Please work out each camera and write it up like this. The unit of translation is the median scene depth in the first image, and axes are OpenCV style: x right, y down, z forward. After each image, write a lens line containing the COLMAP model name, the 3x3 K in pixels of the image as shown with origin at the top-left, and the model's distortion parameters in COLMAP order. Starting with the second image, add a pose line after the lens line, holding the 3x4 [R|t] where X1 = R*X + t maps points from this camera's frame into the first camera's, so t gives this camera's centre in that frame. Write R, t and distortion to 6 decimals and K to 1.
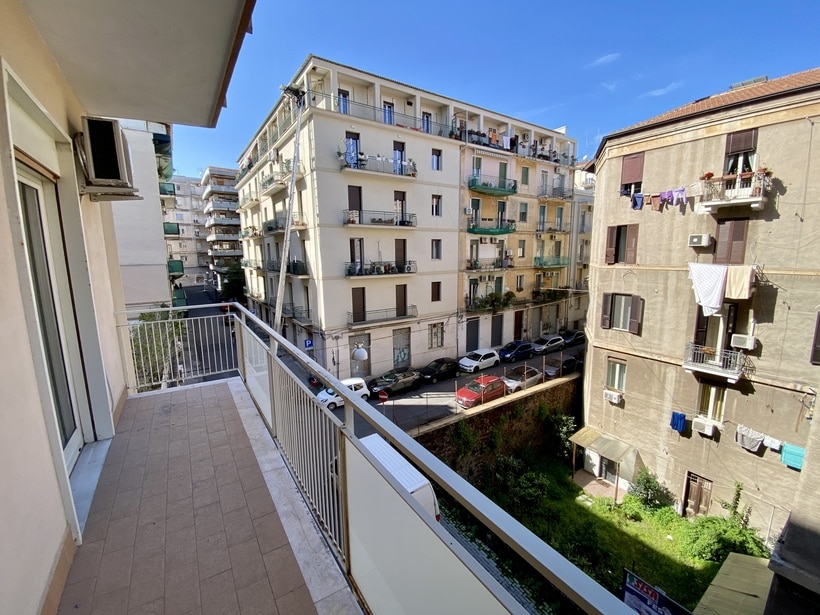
lens RADIAL K [[343.9, 0, 410.0], [0, 343.9, 307.5], [0, 0, 1]] dist [-0.000134, -0.000651]
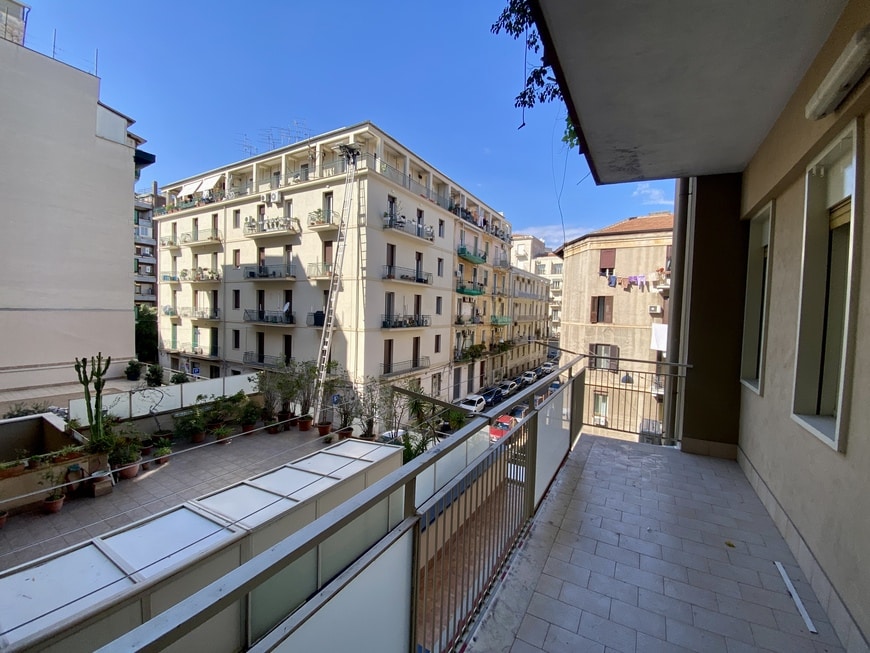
lens RADIAL K [[352.9, 0, 435.0], [0, 352.9, 326.5], [0, 0, 1]] dist [0.021297, -0.018542]
pose [[0.906884, 0.019575, 0.420925, -0.442122], [0.025008, 0.994659, -0.100136, 0.011568], [-0.420637, 0.101339, 0.901551, -0.014982]]
